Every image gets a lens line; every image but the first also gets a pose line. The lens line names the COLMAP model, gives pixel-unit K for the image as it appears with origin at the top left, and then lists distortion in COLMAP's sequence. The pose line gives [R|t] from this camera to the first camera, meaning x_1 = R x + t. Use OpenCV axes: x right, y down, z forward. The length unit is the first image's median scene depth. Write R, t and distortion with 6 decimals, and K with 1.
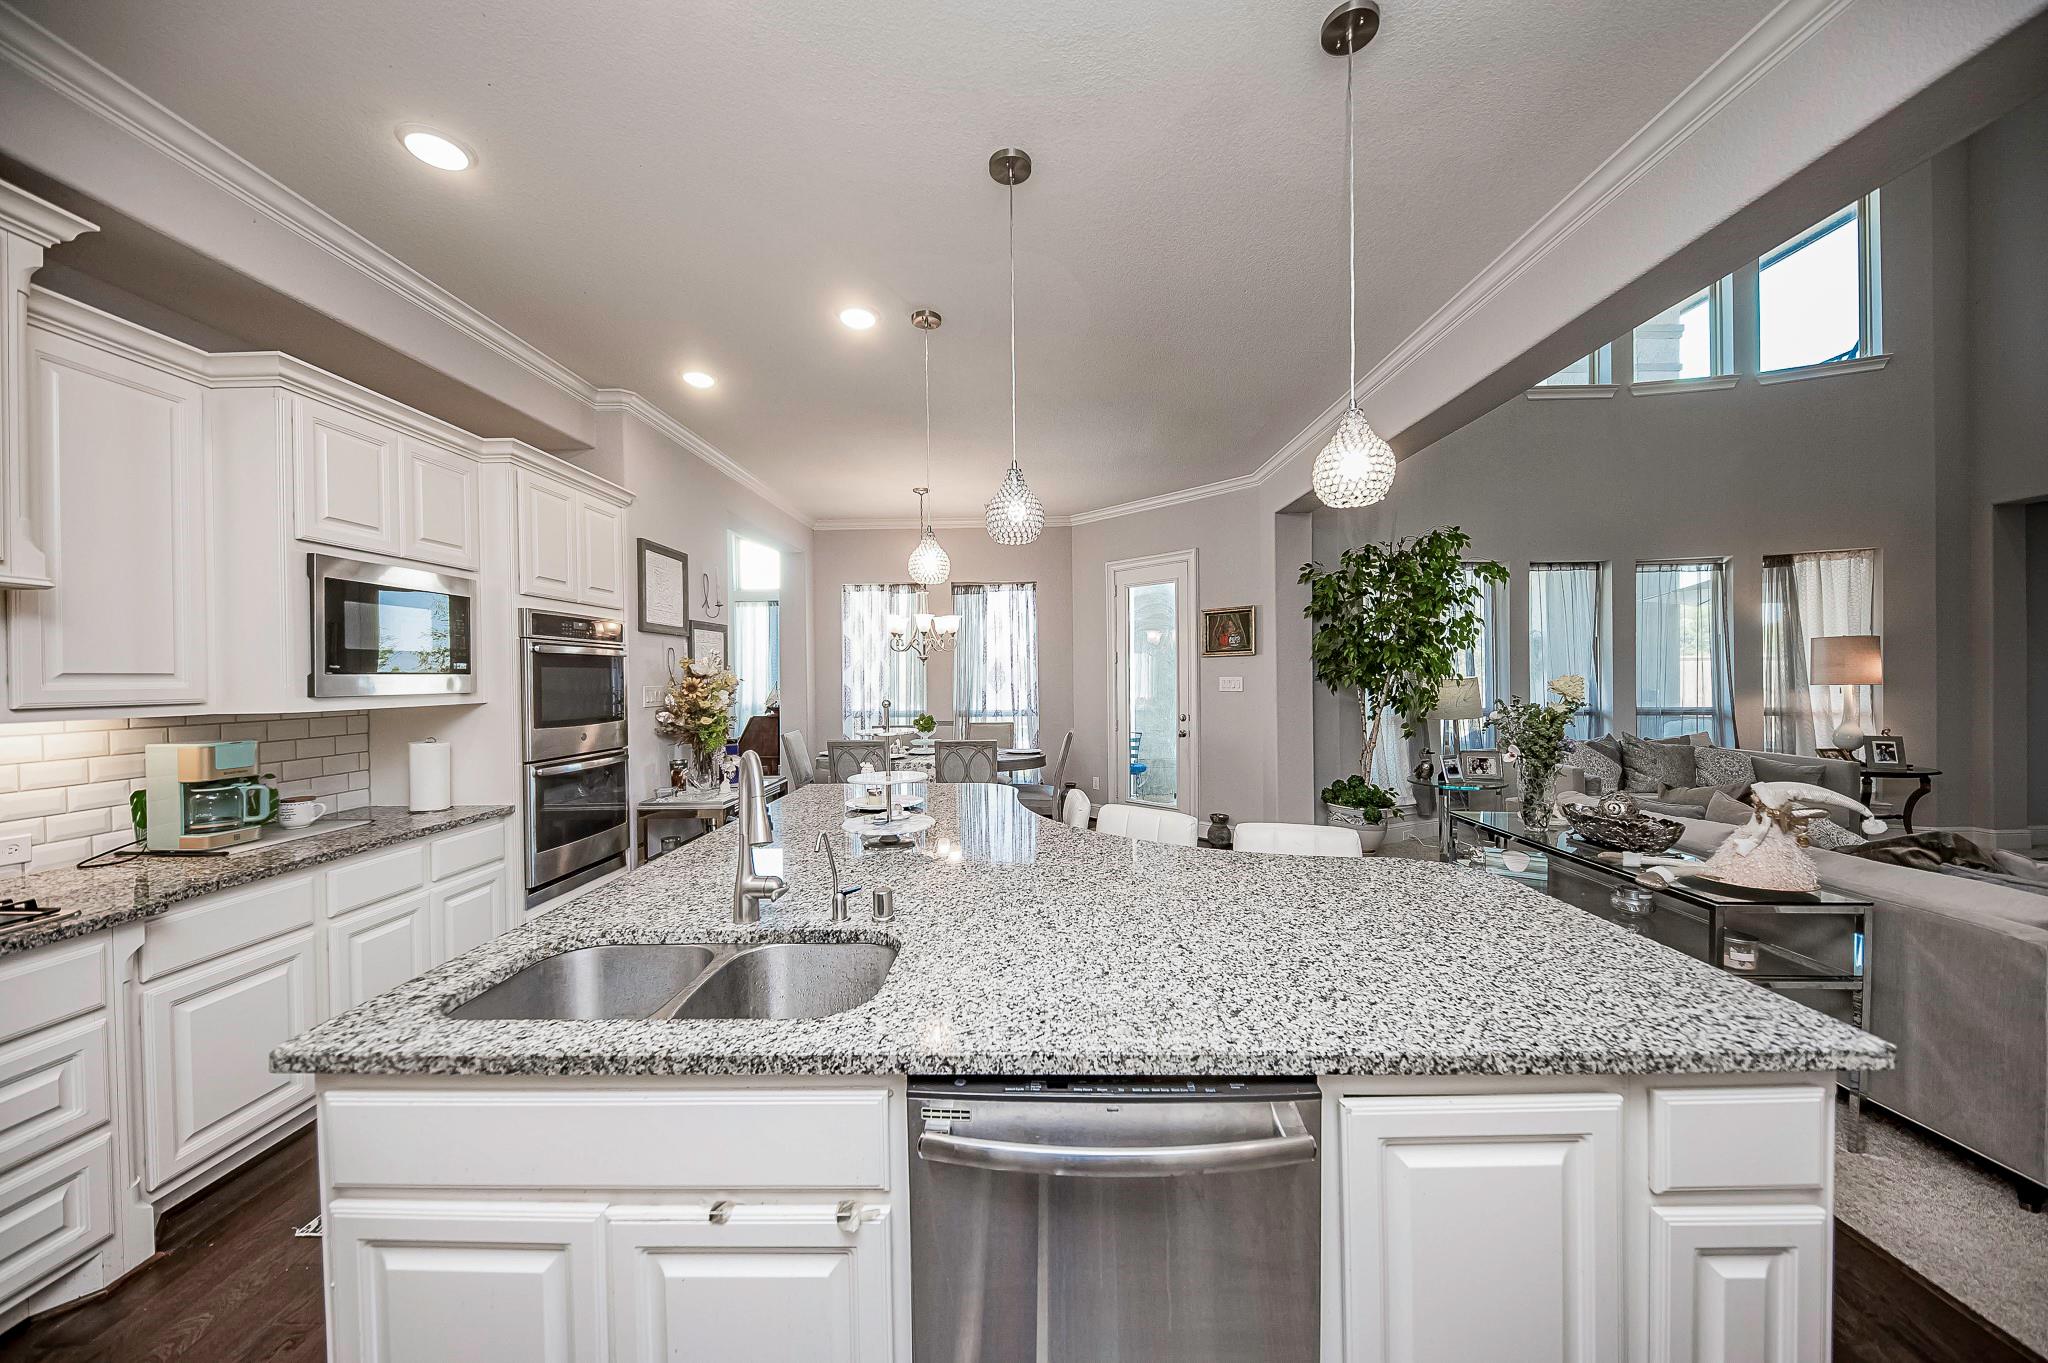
lens RADIAL K [[709.3, 0, 1024.0], [0, 709.3, 681.5], [0, 0, 1]] dist [0.008315, -0.007589]
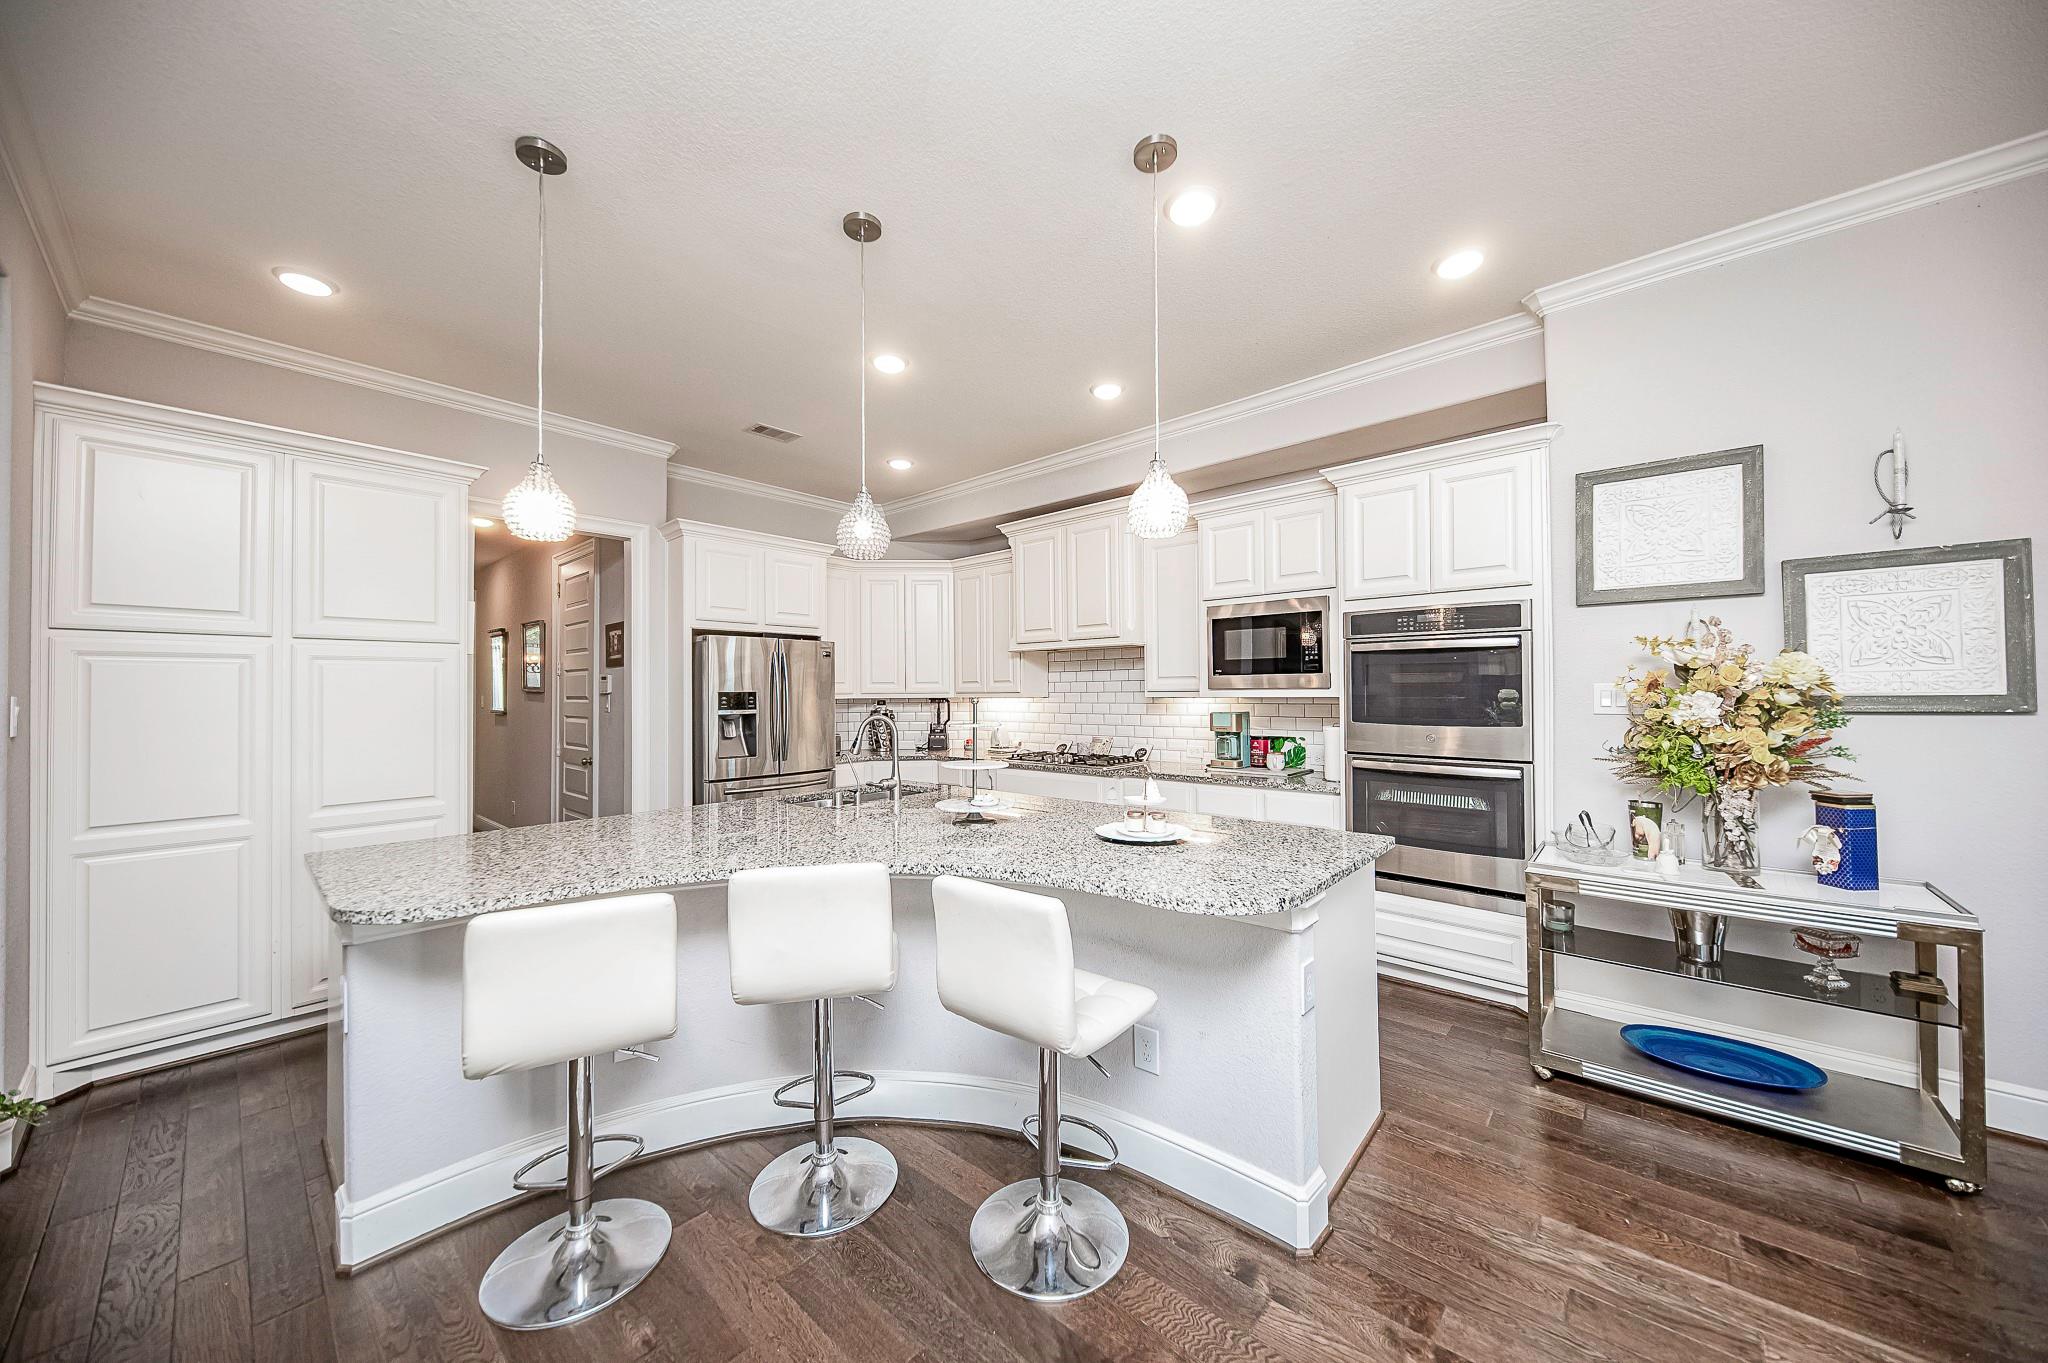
lens RADIAL K [[711.8, 0, 1011.9], [0, 711.8, 686.0], [0, 0, 1]] dist [-0.001100, -0.000294]
pose [[-0.657662, 0.008265, -0.753267, 0.482072], [0.007504, 0.999962, 0.004420, 0.002751], [0.753275, -0.002745, -0.657700, 1.367059]]
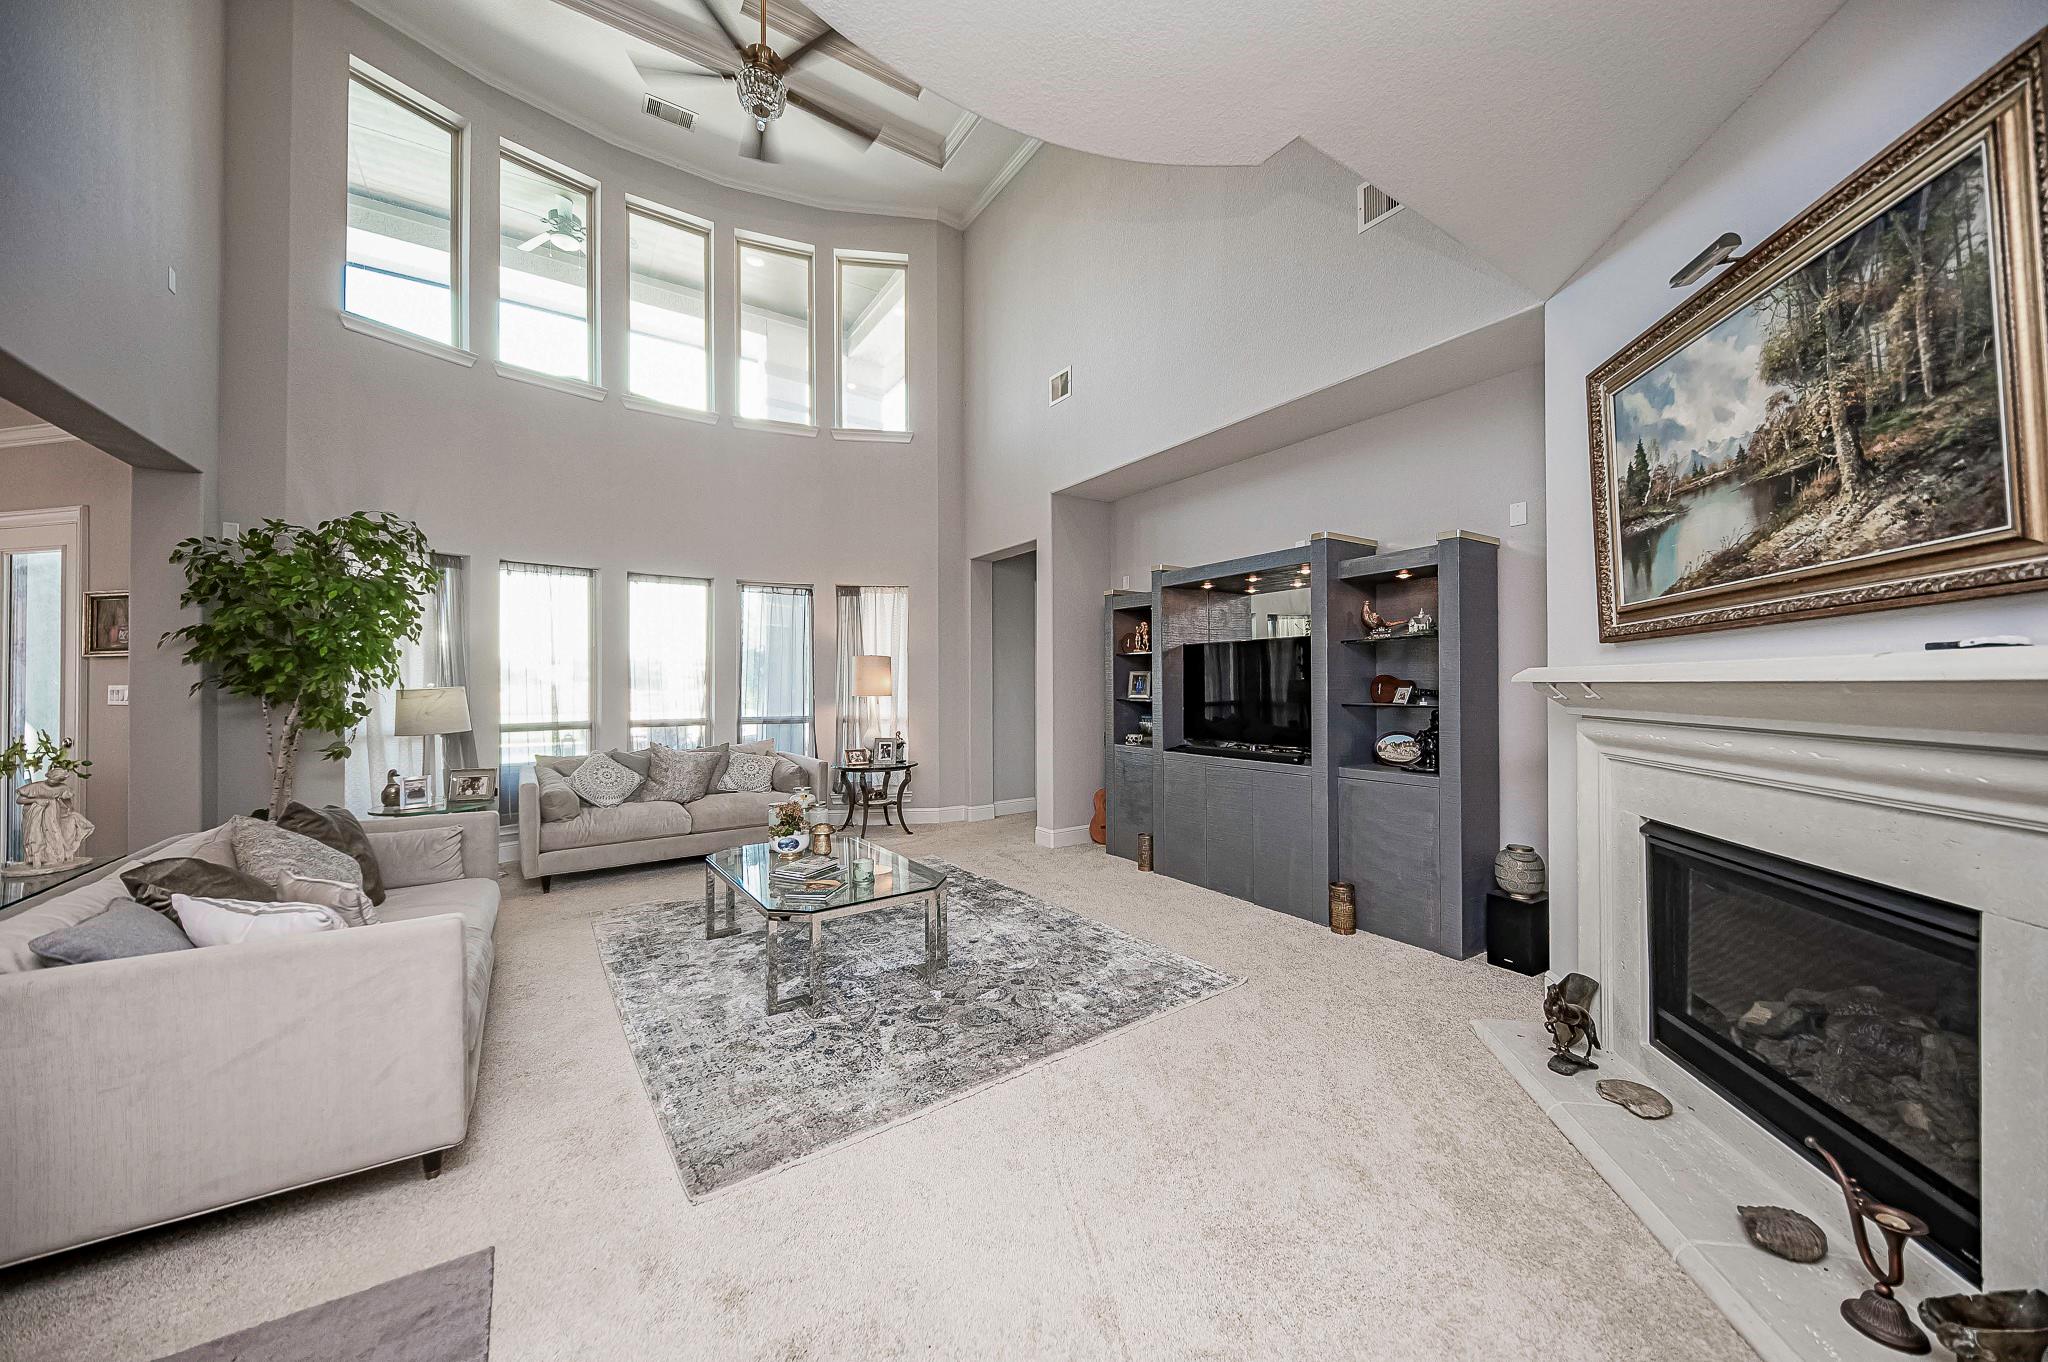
lens RADIAL K [[714.1, 0, 1015.6], [0, 714.1, 680.7], [0, 0, 1]] dist [0.010033, -0.006306]
pose [[0.820765, 0.013283, 0.571112, 1.224332], [-0.002425, 0.999802, -0.019769, 0.004058], [-0.571261, 0.014840, 0.820634, -0.247507]]
